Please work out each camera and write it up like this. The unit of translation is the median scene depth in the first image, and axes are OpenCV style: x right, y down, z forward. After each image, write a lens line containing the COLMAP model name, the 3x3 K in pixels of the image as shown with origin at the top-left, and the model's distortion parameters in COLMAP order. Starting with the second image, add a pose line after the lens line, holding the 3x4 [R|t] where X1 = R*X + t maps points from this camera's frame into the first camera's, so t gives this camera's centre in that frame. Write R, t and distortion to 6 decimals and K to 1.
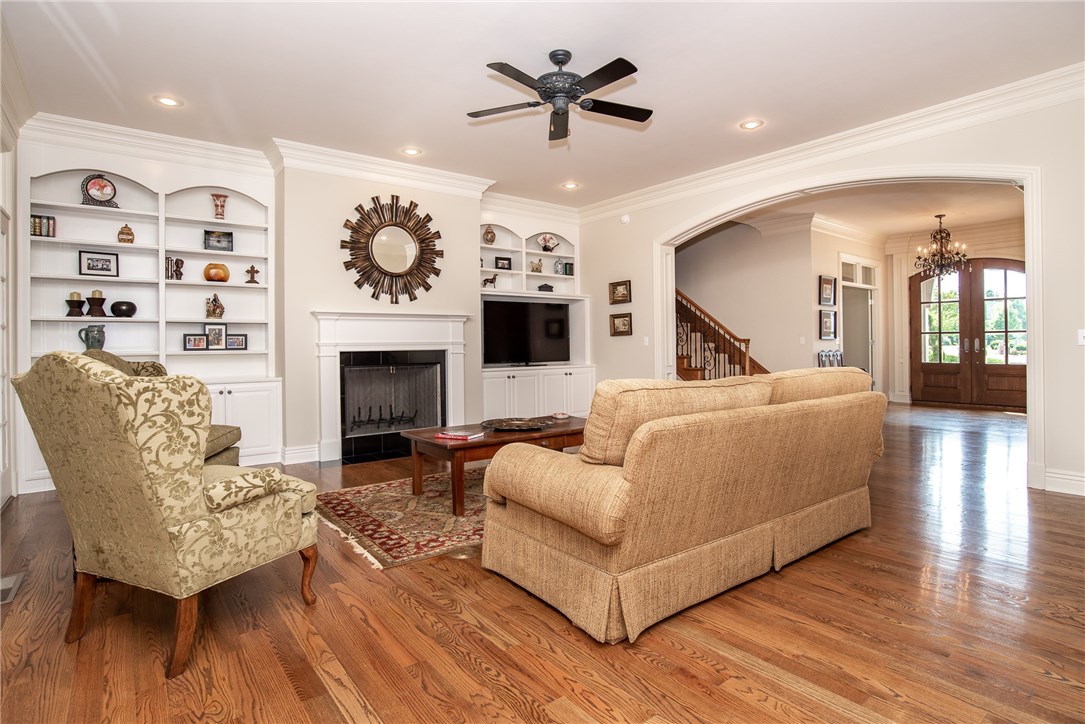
lens RADIAL K [[567.9, 0, 546.0], [0, 567.9, 354.0], [0, 0, 1]] dist [-0.017574, 0.002086]
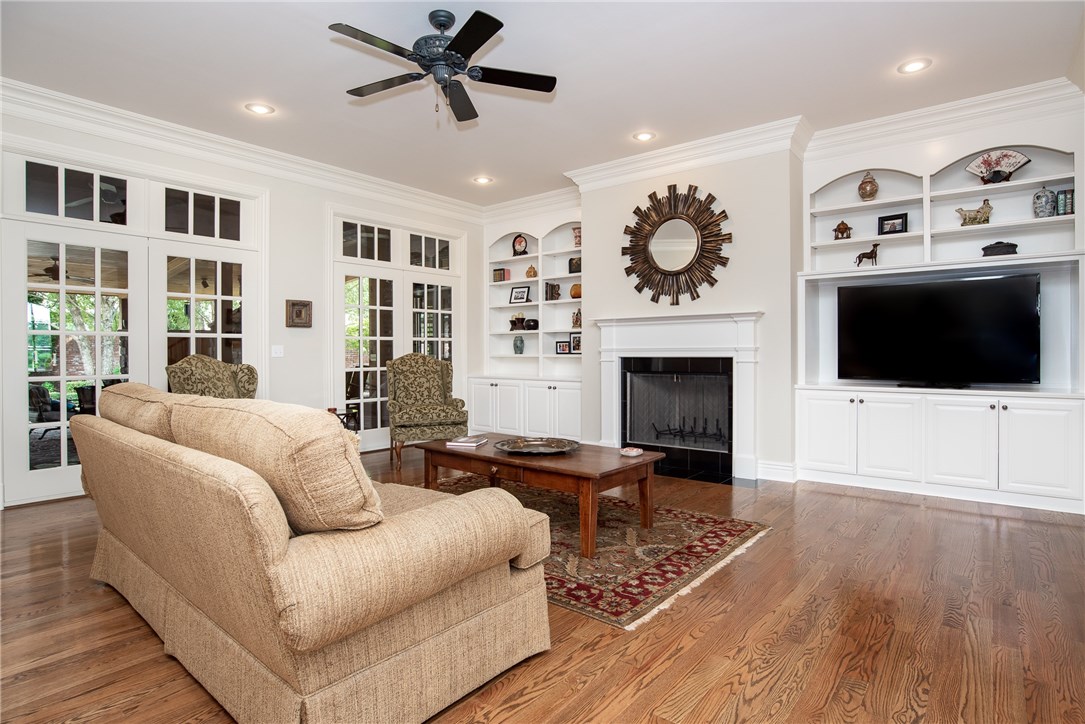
lens RADIAL K [[567.9, 0, 542.0], [0, 567.9, 352.8], [0, 0, 1]] dist [-0.017574, 0.002086]
pose [[0.234997, 0.010968, -0.971934, 0.561746], [-0.017708, 0.999819, 0.007001, -0.016072], [0.971835, 0.015565, 0.235148, 0.589222]]
